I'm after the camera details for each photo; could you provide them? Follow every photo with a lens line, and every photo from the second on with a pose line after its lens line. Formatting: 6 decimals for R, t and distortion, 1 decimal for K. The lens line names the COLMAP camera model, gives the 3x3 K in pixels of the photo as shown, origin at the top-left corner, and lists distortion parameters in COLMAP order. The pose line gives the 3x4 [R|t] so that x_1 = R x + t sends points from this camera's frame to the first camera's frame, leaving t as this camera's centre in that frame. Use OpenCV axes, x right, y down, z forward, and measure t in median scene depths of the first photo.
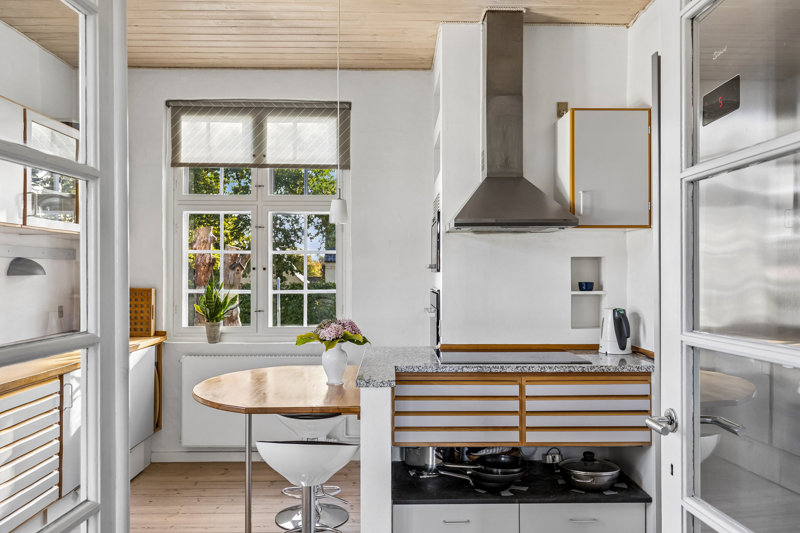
lens RADIAL K [[642.2, 0, 401.2], [0, 642.2, 264.4], [0, 0, 1]] dist [0.003282, -0.000732]
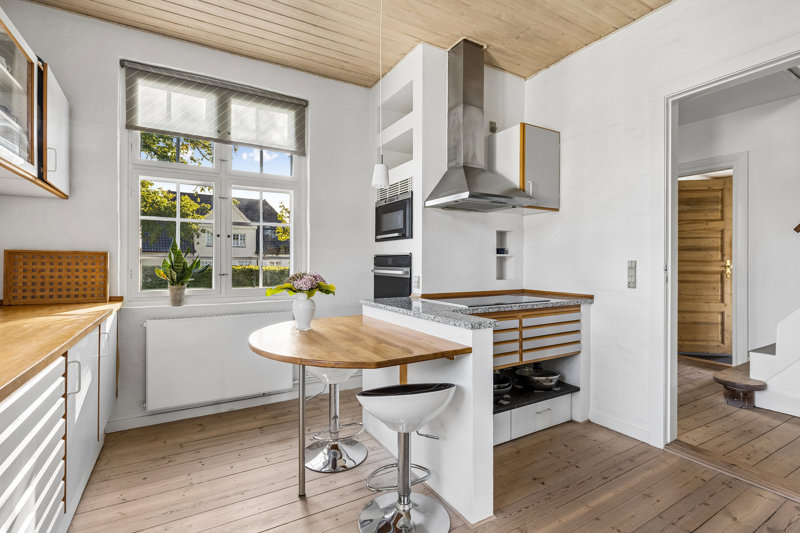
lens RADIAL K [[380.6, 0, 399.6], [0, 380.6, 260.6], [0, 0, 1]] dist [0.000948, -0.000517]
pose [[0.874404, 0.002885, 0.485191, -0.283455], [-0.008175, 0.999928, 0.008787, 0.042124], [-0.485131, -0.011649, 0.874364, 0.296680]]
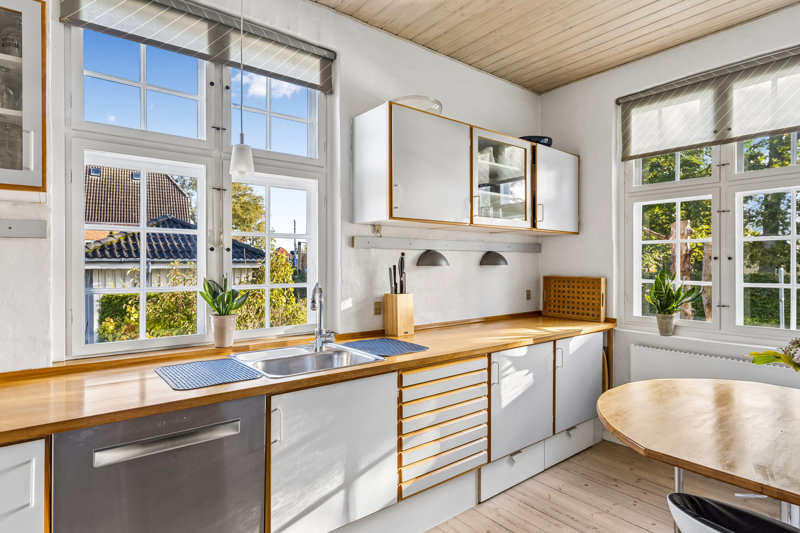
lens RADIAL K [[442.1, 0, 399.4], [0, 442.1, 263.2], [0, 0, 1]] dist [0.007925, -0.000169]
pose [[0.607493, -0.001685, -0.794323, -0.005755], [0.011175, 0.999917, 0.006425, 0.004717], [0.794246, -0.012780, 0.607461, 0.282784]]
